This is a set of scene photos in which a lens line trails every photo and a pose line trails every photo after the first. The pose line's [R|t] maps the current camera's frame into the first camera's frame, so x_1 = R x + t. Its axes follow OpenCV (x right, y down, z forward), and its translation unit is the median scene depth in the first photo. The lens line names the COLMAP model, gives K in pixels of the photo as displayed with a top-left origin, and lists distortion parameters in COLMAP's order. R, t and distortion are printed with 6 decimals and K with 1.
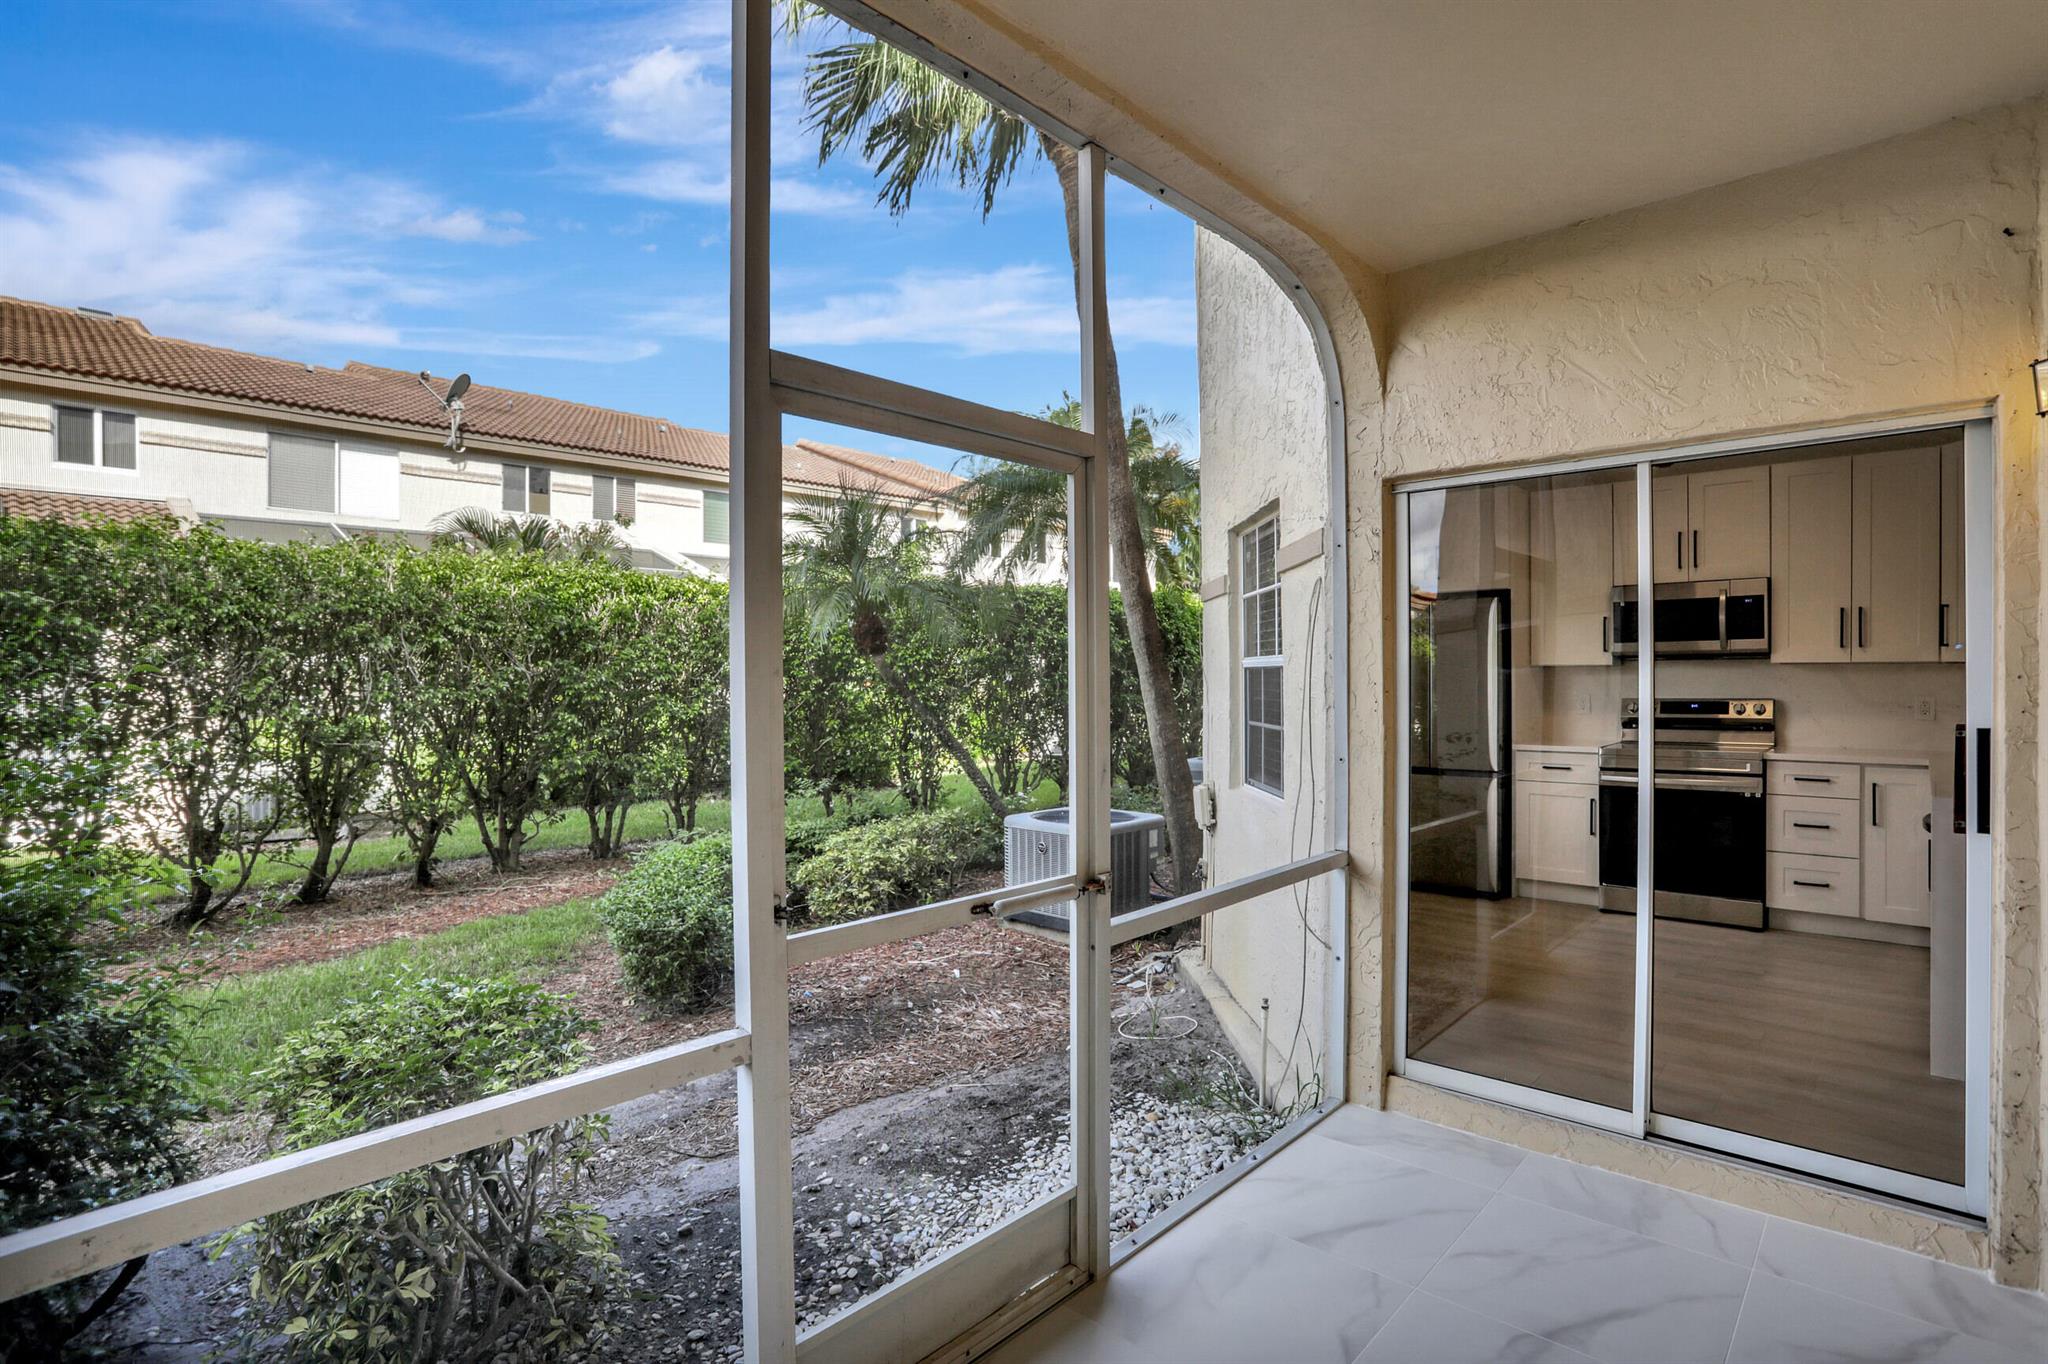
lens RADIAL K [[1012.1, 0, 1024.0], [0, 1012.1, 682.0], [0, 0, 1]] dist [-0.069661, 0.031090]
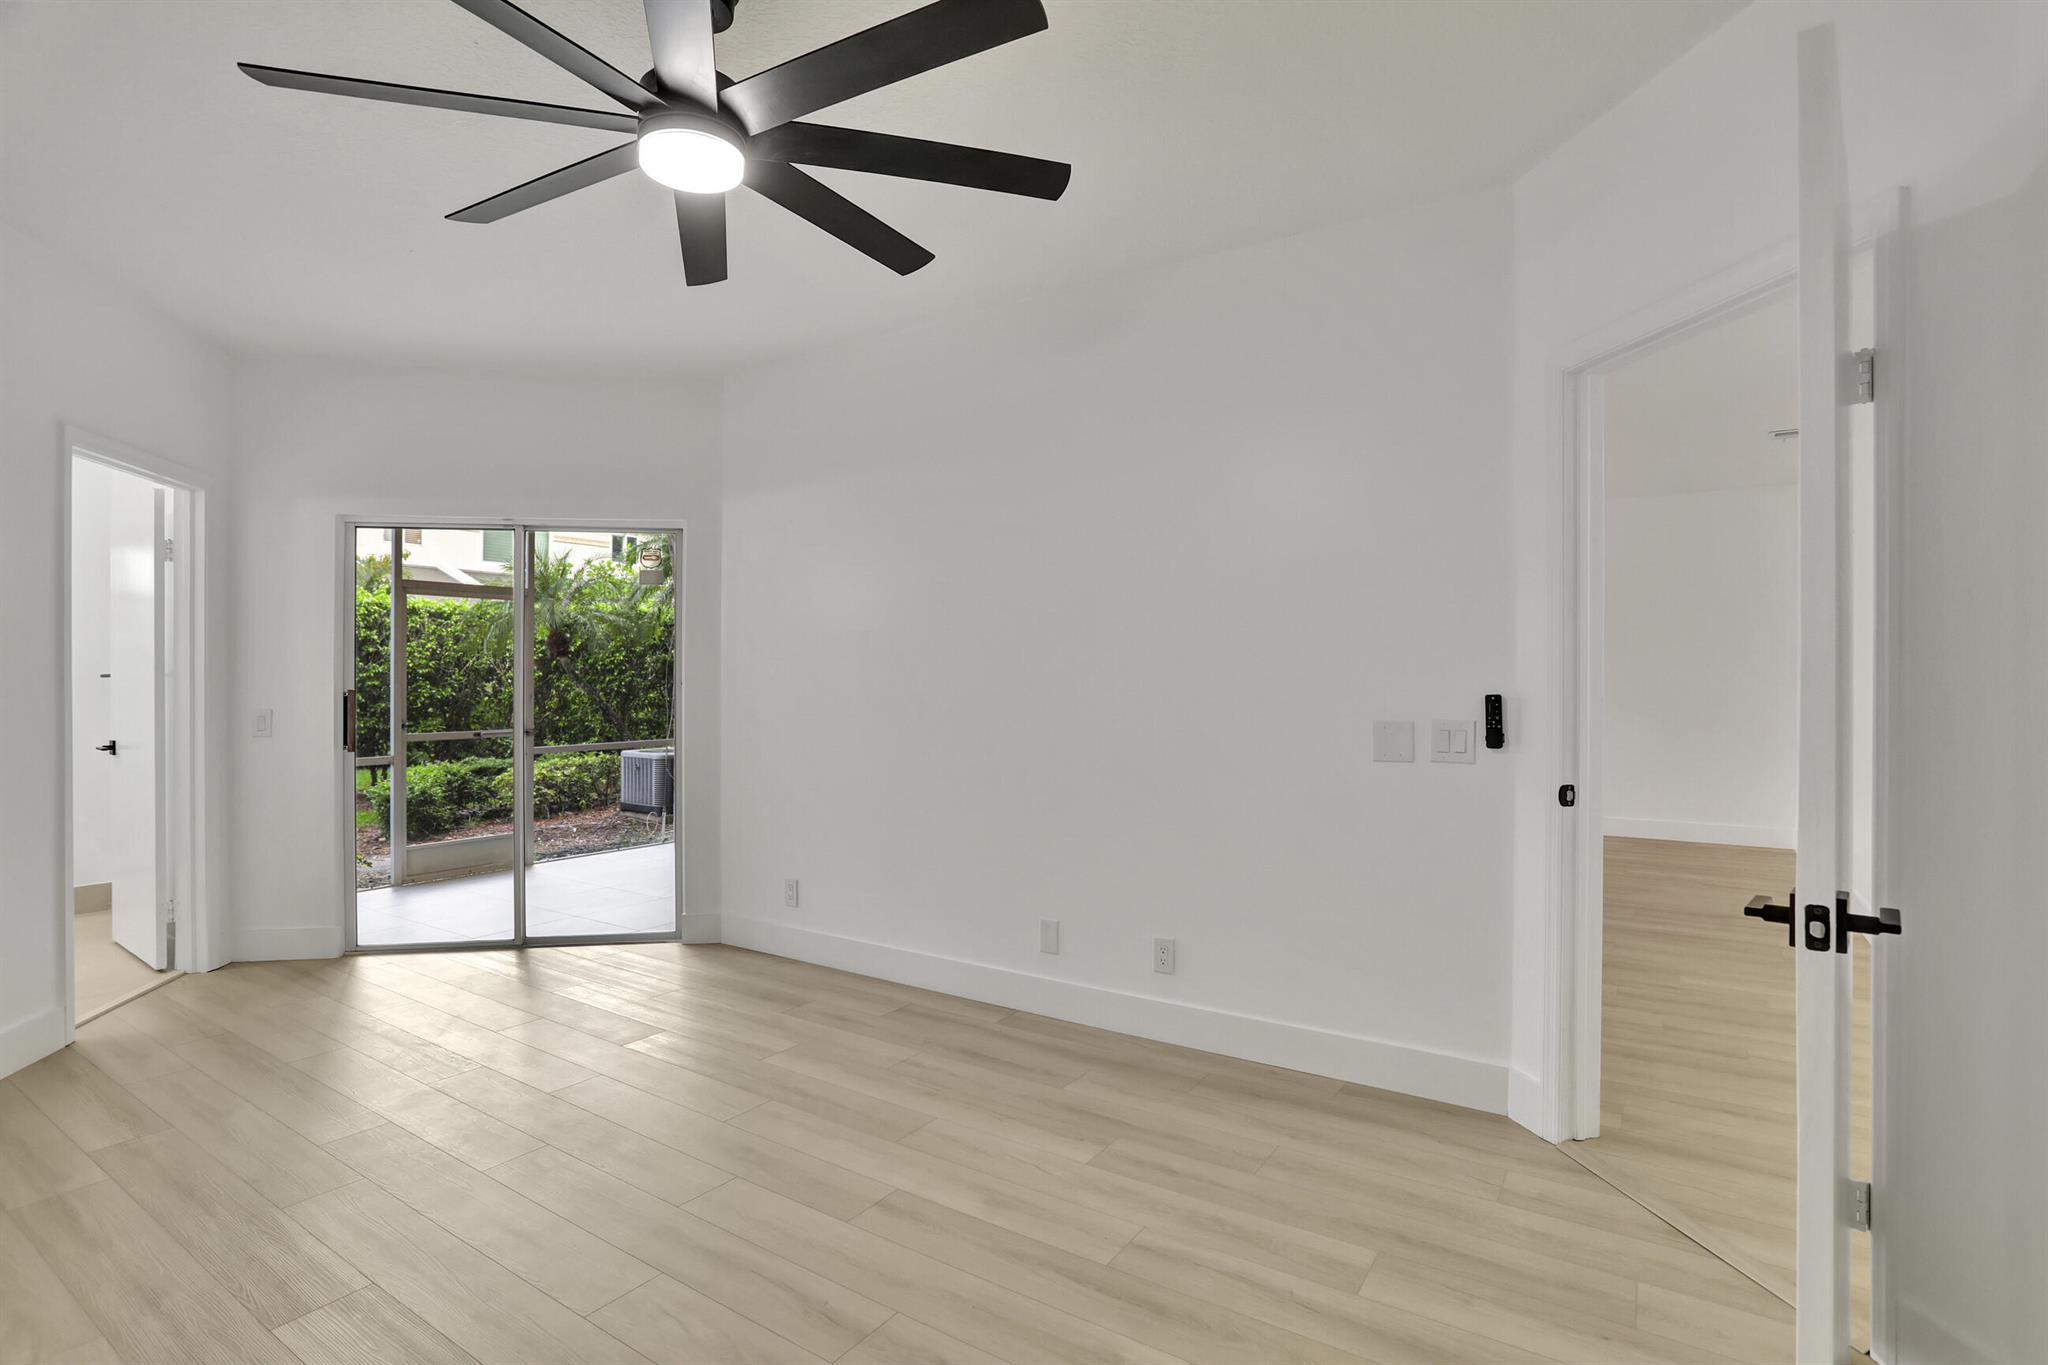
lens RADIAL K [[1022.2, 0, 1034.5], [0, 1022.2, 662.9], [0, 0, 1]] dist [-0.030492, 0.000156]
pose [[0.987594, 0.006667, 0.156885, 0.434720], [-0.003511, 0.999786, -0.020382, 0.016976], [-0.156987, 0.019579, 0.987407, -0.905657]]
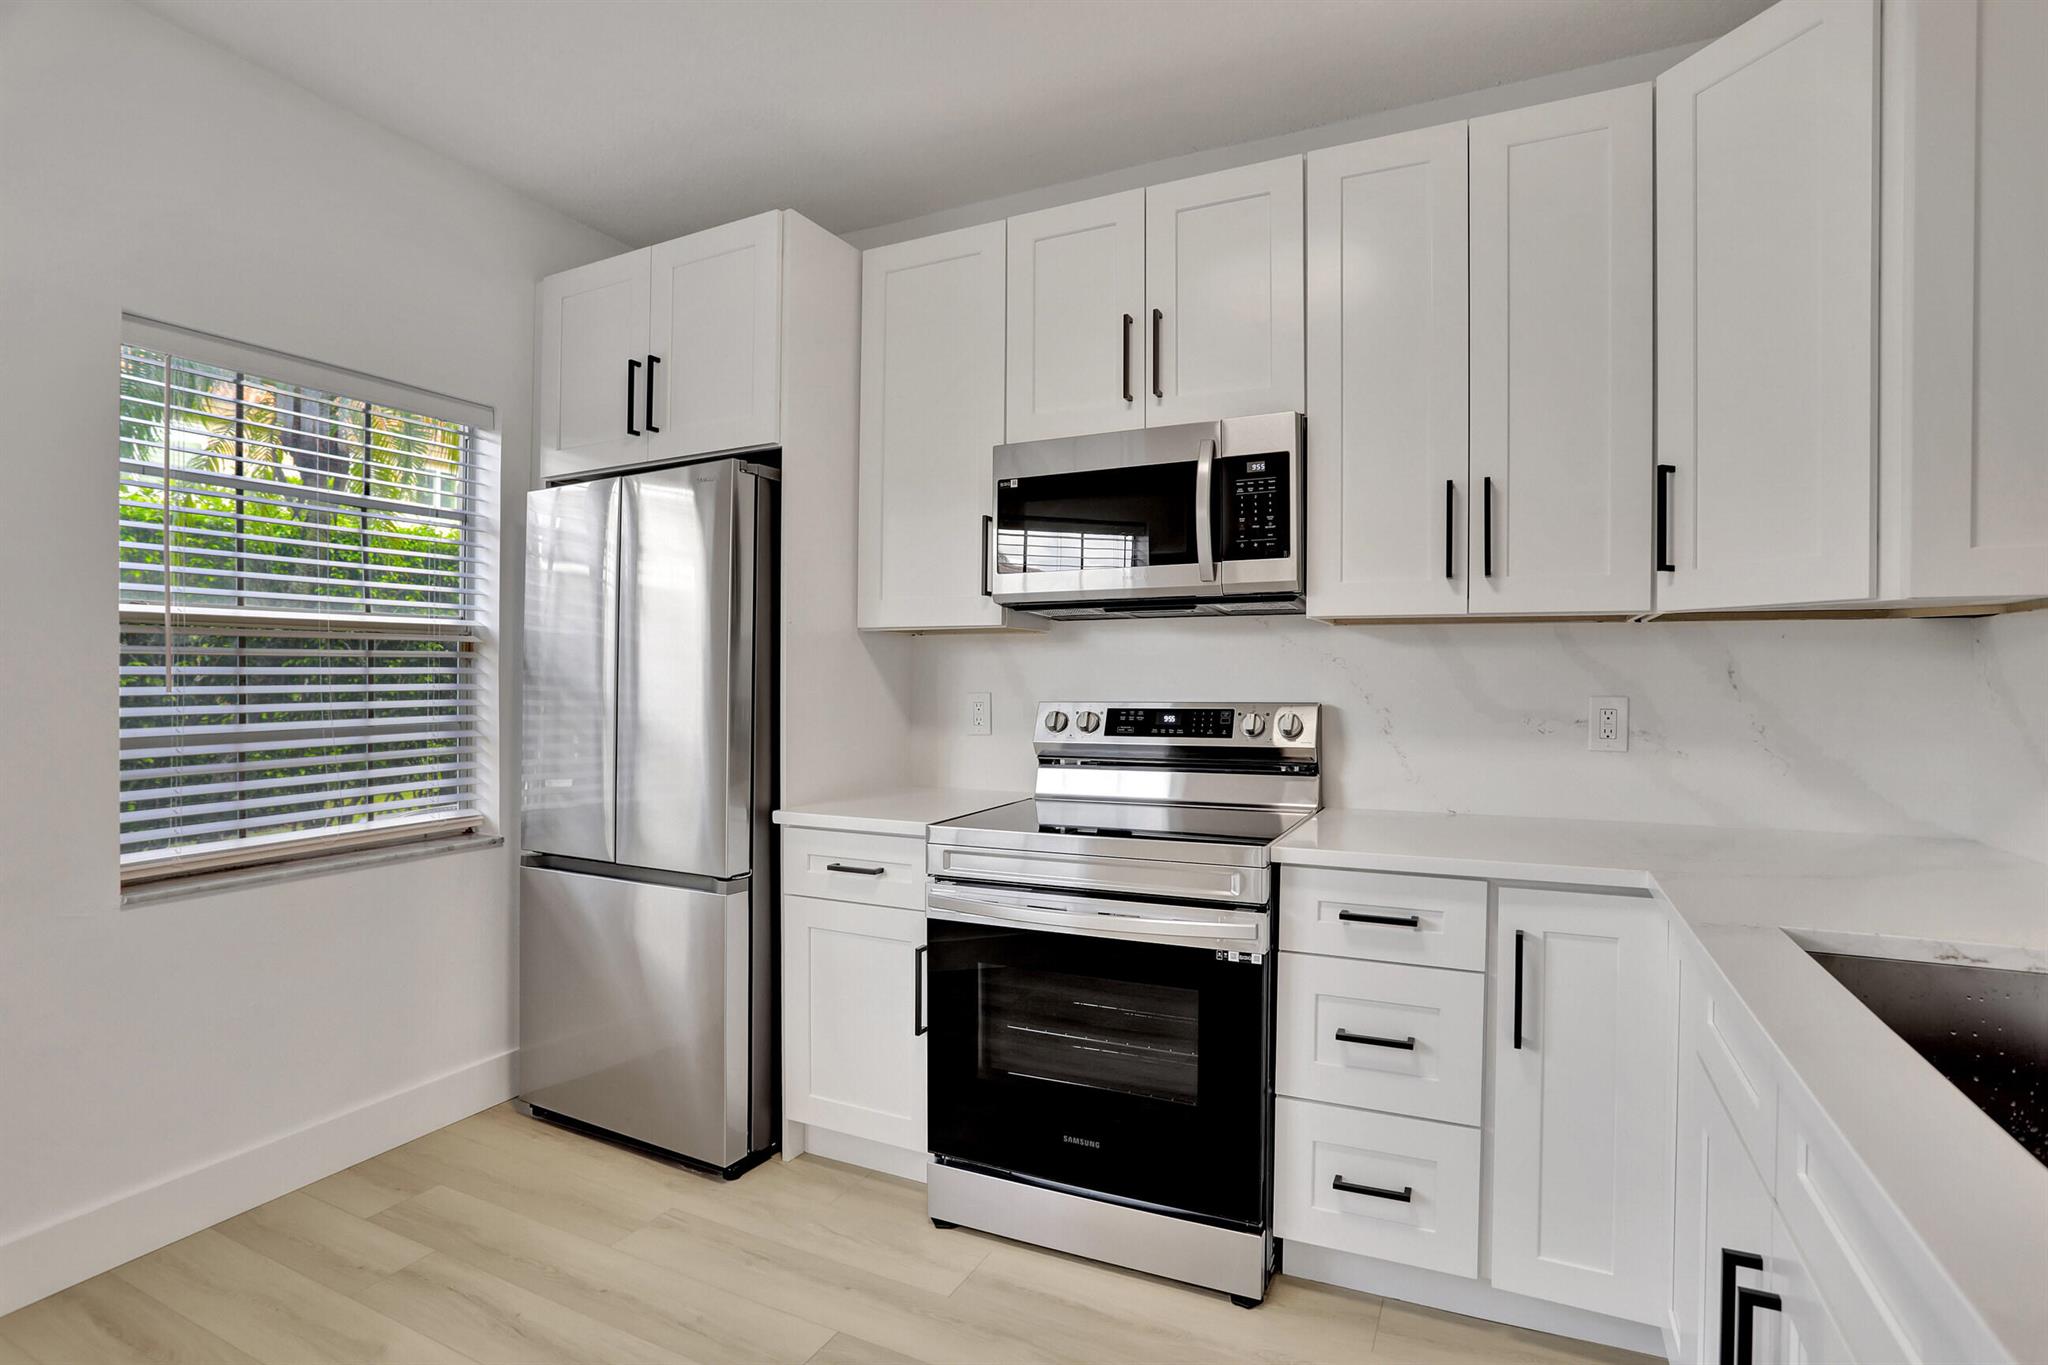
lens RADIAL K [[1010.3, 0, 1023.8], [0, 1010.3, 694.6], [0, 0, 1]] dist [-0.094501, 0.057963]
pose [[0.959816, 0.000389, 0.280629, 0.488757], [-0.002743, 0.999964, 0.007993, 0.009472], [-0.280616, -0.008441, 0.959783, 0.579985]]
